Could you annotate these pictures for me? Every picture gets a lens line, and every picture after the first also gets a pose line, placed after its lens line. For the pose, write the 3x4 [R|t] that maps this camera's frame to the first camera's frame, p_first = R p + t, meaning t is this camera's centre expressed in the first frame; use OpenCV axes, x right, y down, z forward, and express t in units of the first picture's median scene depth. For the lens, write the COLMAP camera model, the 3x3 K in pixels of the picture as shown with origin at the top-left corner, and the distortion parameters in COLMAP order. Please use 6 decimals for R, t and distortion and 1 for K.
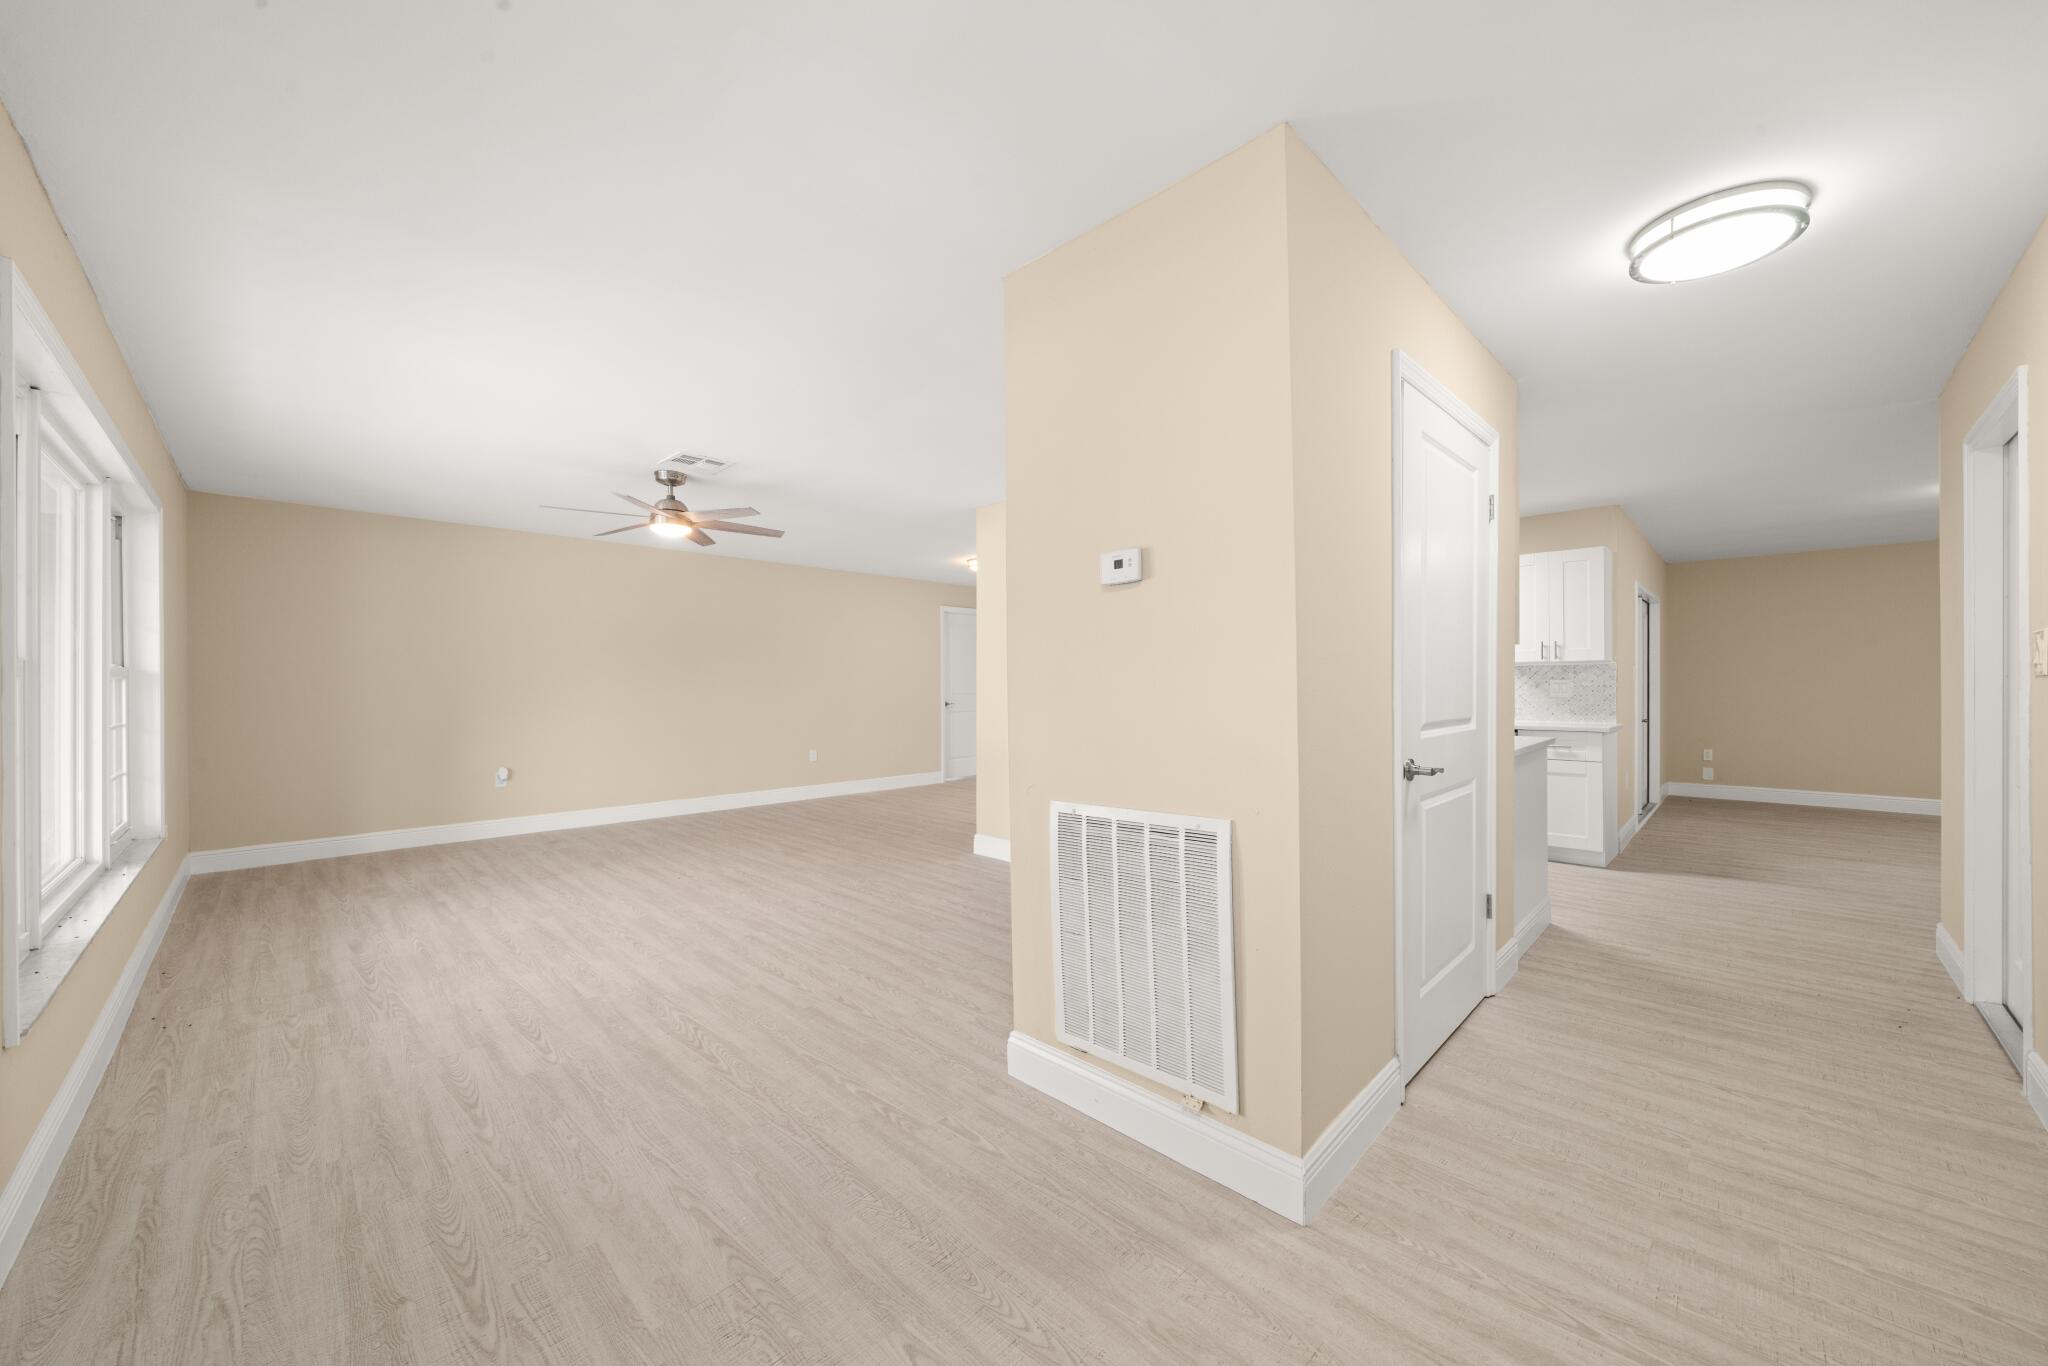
lens RADIAL K [[755.4, 0, 1024.0], [0, 755.4, 683.0], [0, 0, 1]] dist [-0.001245, -0.000423]
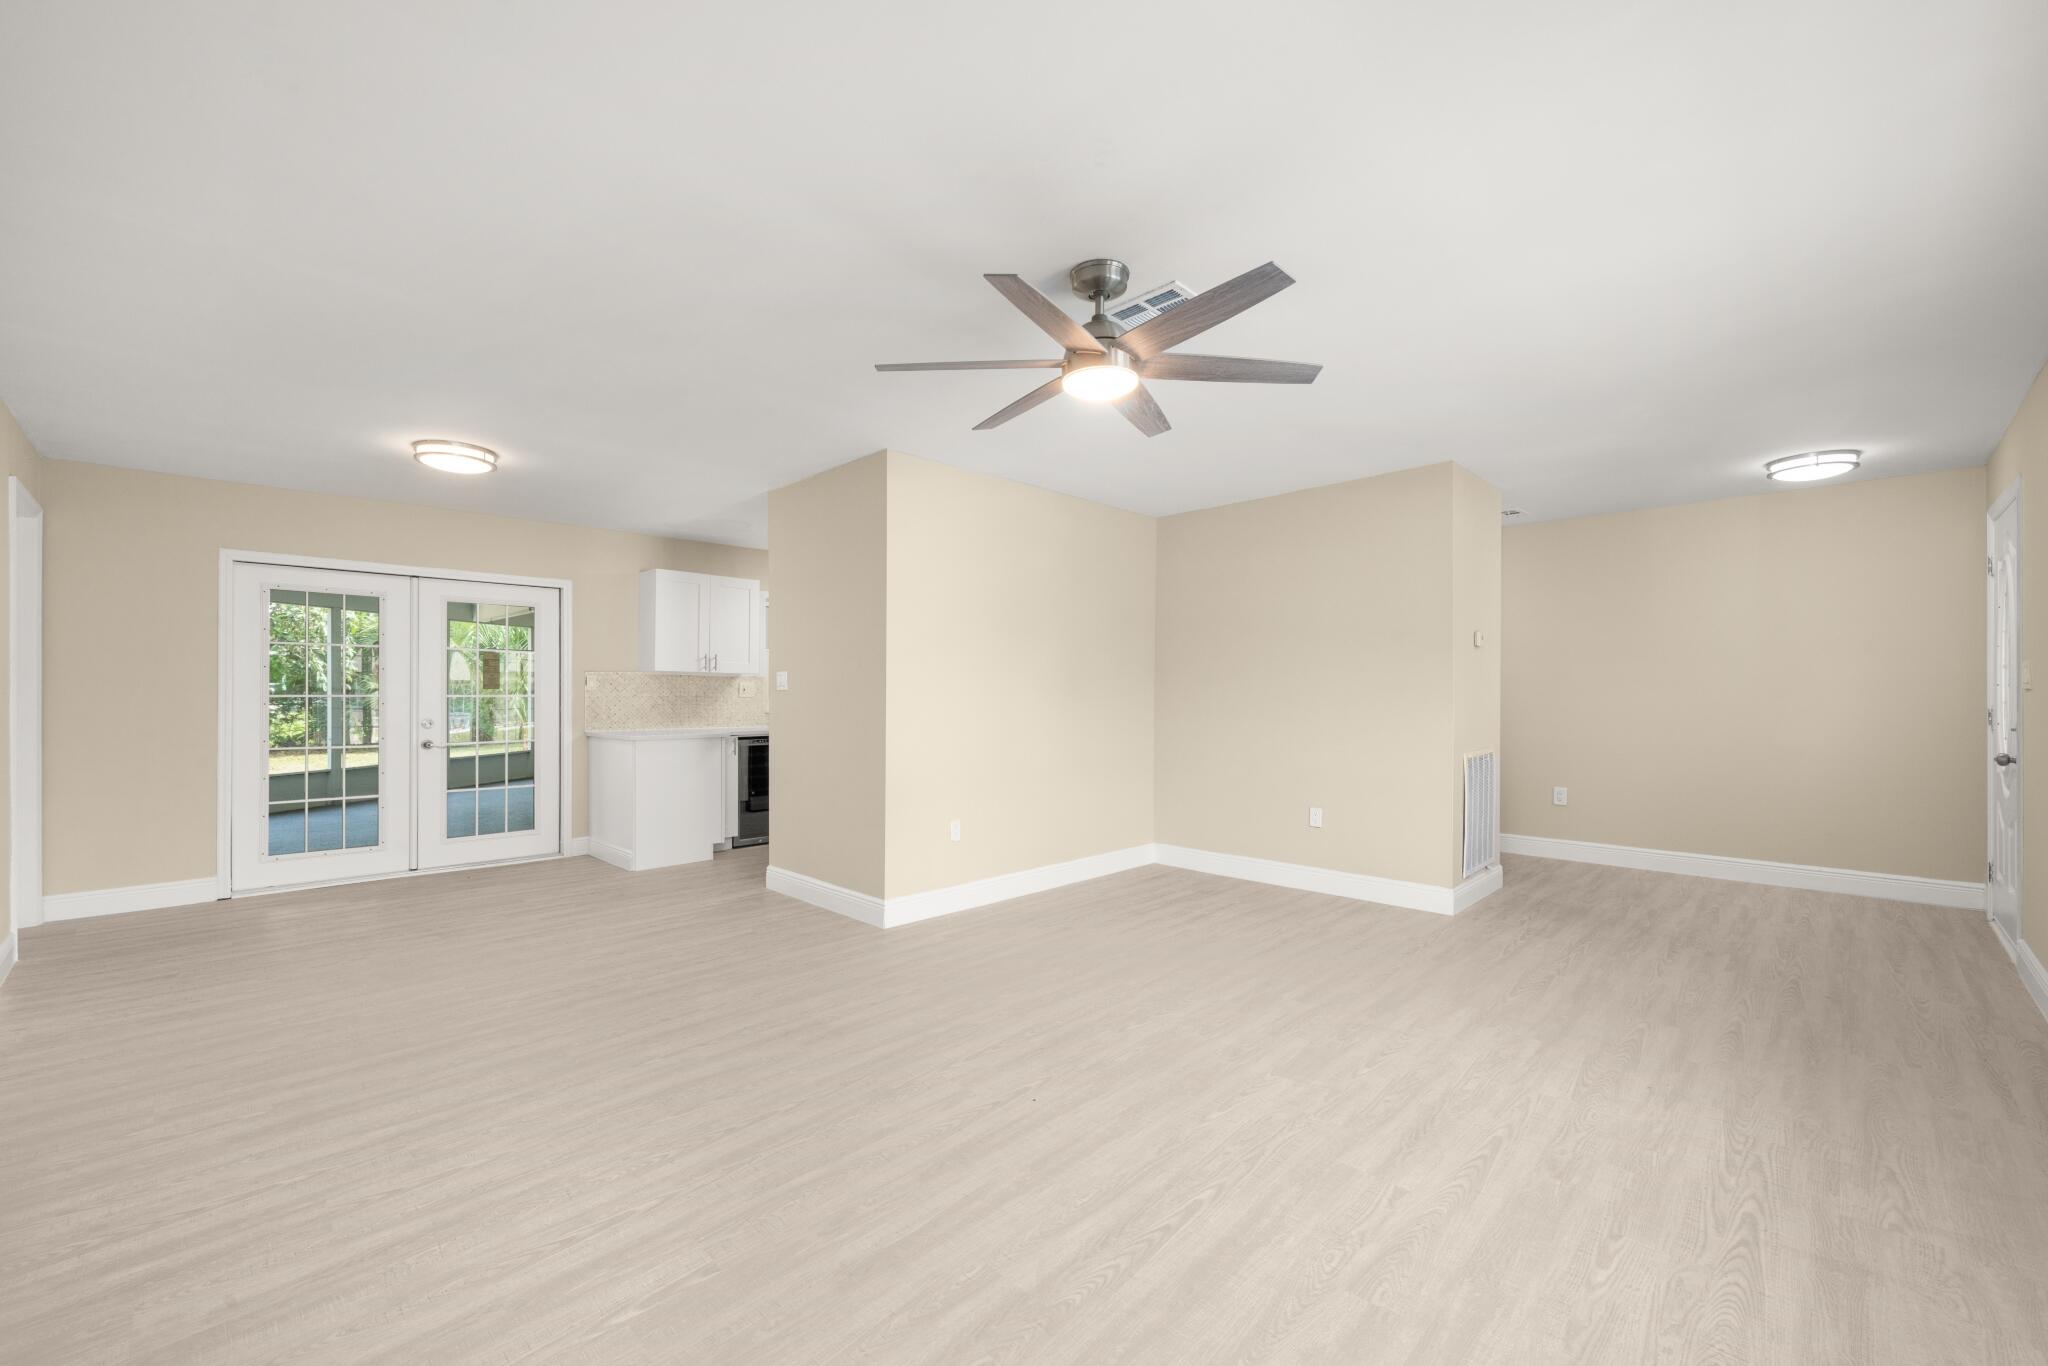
lens RADIAL K [[789.6, 0, 1033.5], [0, 789.6, 667.8], [0, 0, 1]] dist [-0.002217, 0.000526]
pose [[0.013476, 0.035780, 0.999269, -1.504950], [-0.001998, 0.999359, -0.035756, 0.008822], [-0.999907, -0.001515, 0.013539, 1.557918]]
